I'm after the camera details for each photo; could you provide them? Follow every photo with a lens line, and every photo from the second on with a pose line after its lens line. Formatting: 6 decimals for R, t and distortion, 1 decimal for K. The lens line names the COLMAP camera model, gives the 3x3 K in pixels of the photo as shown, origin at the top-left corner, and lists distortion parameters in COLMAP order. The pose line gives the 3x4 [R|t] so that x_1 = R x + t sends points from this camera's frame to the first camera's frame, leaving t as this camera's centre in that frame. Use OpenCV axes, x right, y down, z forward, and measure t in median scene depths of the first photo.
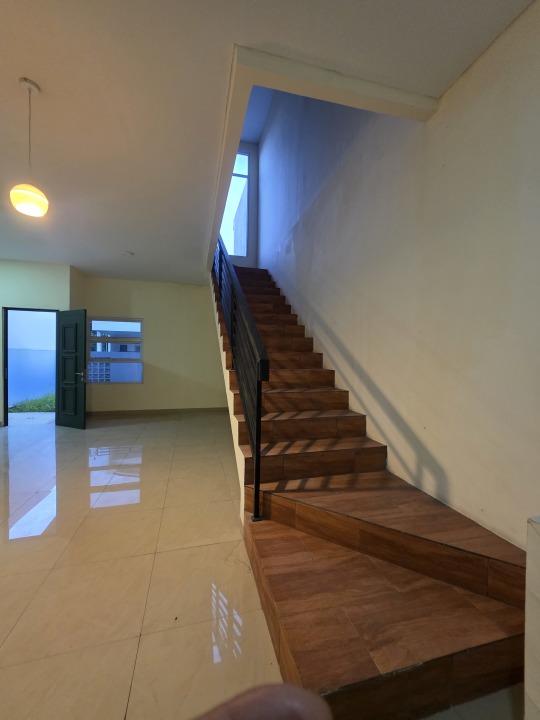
lens RADIAL K [[288.1, 0, 267.4], [0, 288.1, 358.8], [0, 0, 1]] dist [0.005095, 0.000404]
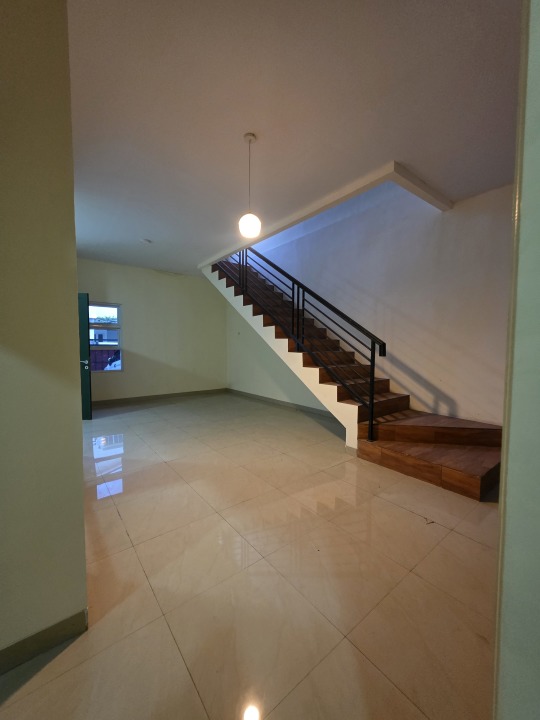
lens RADIAL K [[288.1, 0, 264.5], [0, 288.1, 358.8], [0, 0, 1]] dist [0.005095, 0.000404]
pose [[0.922896, -0.027264, 0.384084, -0.679284], [0.009705, 0.998820, 0.047581, 0.003311], [-0.384928, -0.040185, 0.922071, -0.145502]]
